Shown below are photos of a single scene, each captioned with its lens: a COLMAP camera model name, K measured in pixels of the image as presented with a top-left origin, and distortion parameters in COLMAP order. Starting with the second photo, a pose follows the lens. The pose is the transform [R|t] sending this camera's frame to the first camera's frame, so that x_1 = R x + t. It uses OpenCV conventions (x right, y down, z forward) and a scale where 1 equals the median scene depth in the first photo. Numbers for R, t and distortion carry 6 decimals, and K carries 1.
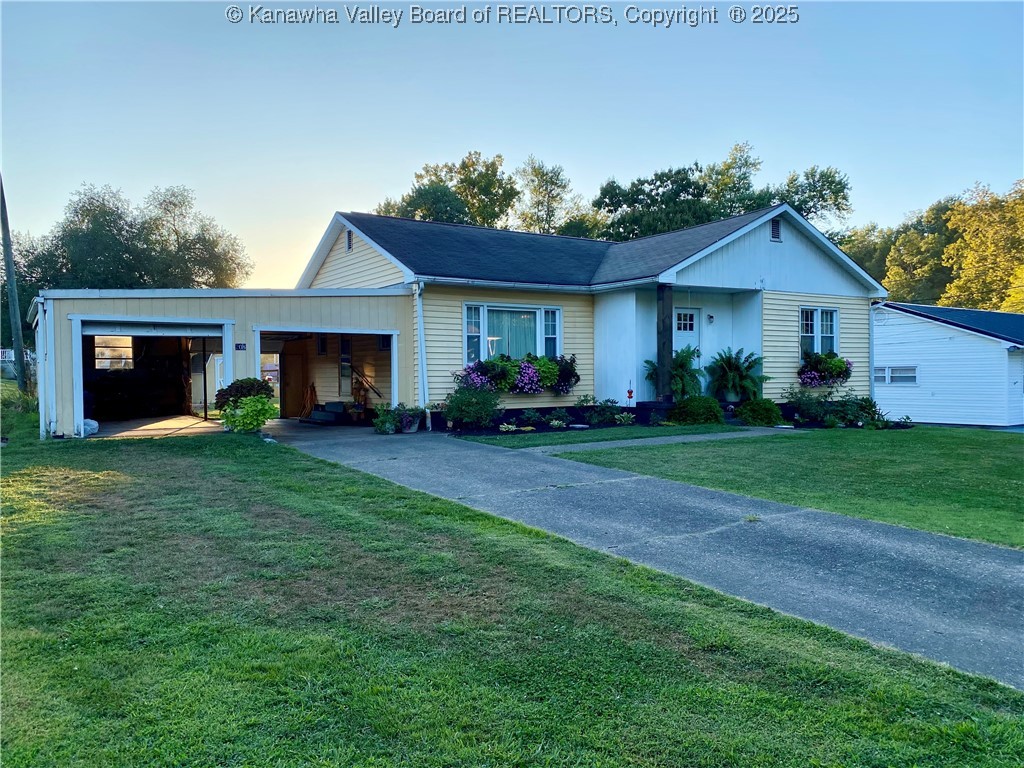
lens RADIAL K [[757.1, 0, 512.0], [0, 757.1, 384.0], [0, 0, 1]] dist [0.205014, -0.000874]
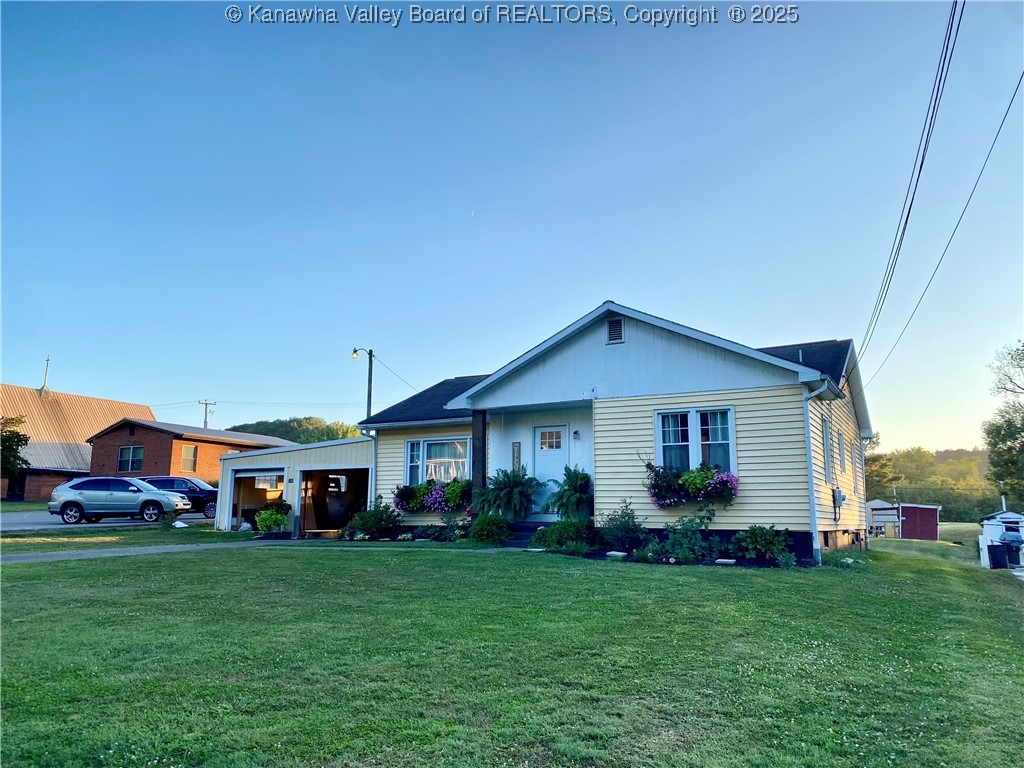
lens RADIAL K [[794.9, 0, 512.0], [0, 794.9, 384.0], [0, 0, 1]] dist [0.038457, -0.006108]
pose [[0.427887, -0.138544, -0.893151, 1.111942], [-0.022474, 0.986246, -0.163752, 0.015158], [0.903553, 0.090140, 0.418888, 0.522126]]
